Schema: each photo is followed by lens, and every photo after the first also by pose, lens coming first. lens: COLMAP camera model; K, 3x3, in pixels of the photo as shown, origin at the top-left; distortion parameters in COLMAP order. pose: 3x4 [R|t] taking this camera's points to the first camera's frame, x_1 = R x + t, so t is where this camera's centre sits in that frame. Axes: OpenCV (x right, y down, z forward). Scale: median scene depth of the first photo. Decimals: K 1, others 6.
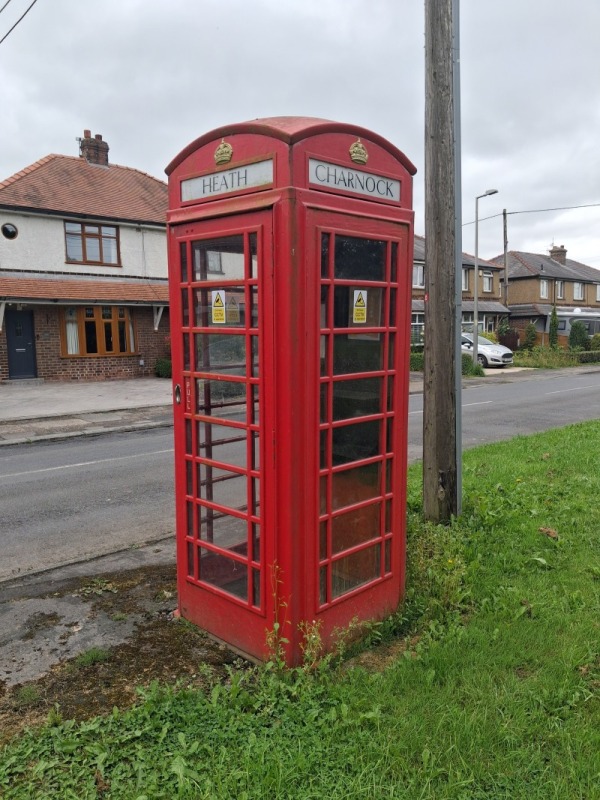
lens RADIAL K [[629.6, 0, 308.1], [0, 629.6, 400.7], [0, 0, 1]] dist [-0.013635, -0.007374]
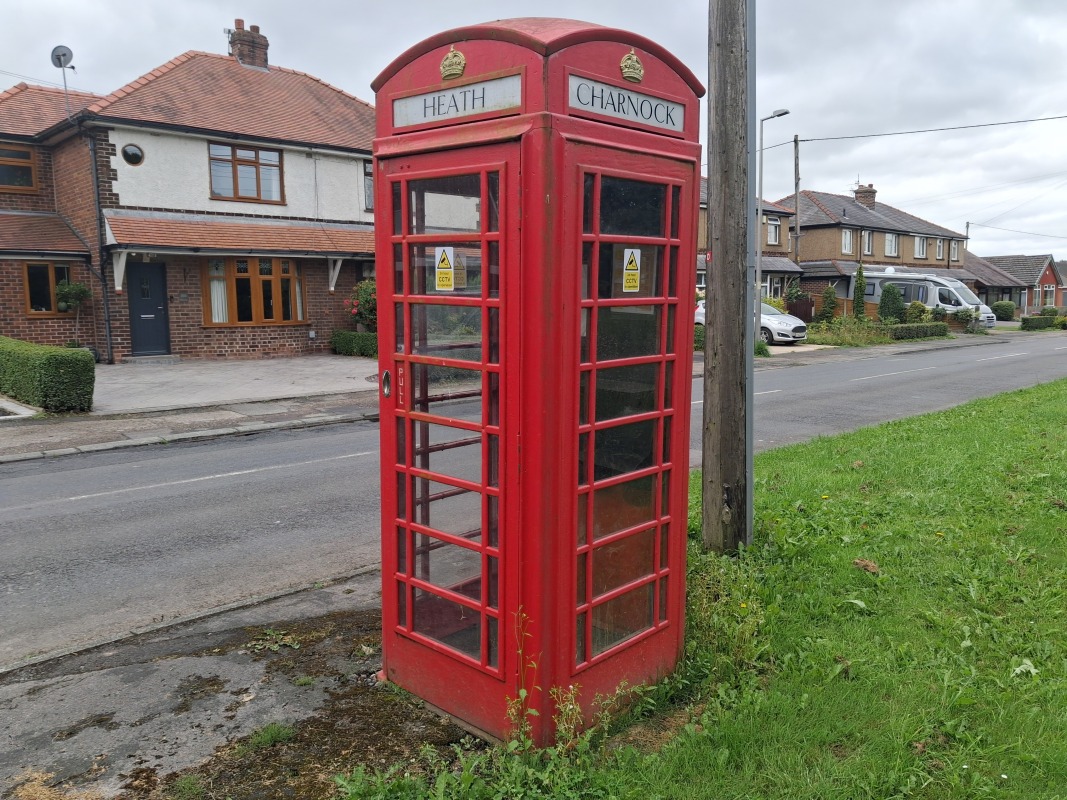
lens RADIAL K [[839.7, 0, 563.0], [0, 839.7, 389.0], [0, 0, 1]] dist [-0.013635, -0.007374]
pose [[0.999335, 0.006048, 0.035970, -0.029446], [-0.006163, 0.999976, 0.003093, -0.007940], [-0.035951, -0.003312, 0.999348, -0.005976]]
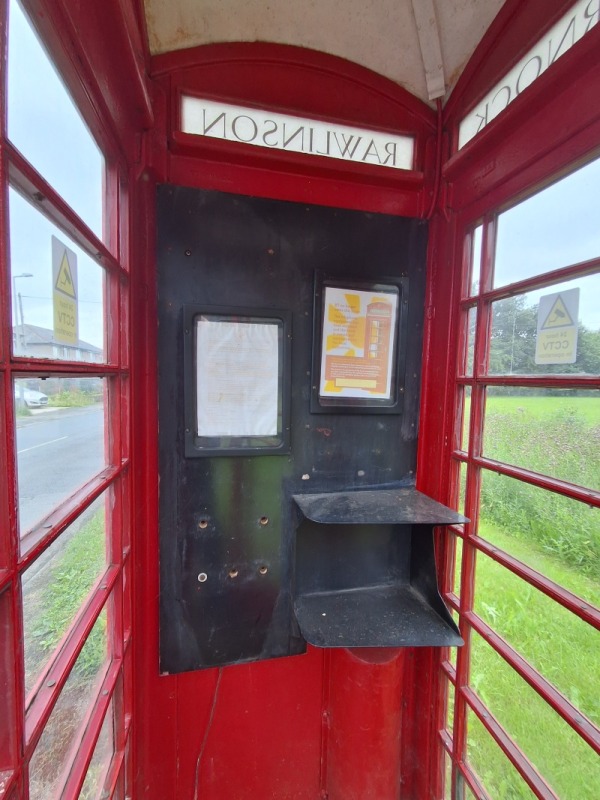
lens RADIAL K [[365.8, 0, 294.7], [0, 365.8, 401.0], [0, 0, 1]] dist [0.005325, 0.004596]
pose [[0.565121, -0.041277, 0.823975, -0.260276], [0.087717, 0.996093, -0.010261, -0.090606], [-0.820332, 0.078076, 0.566534, 0.807868]]
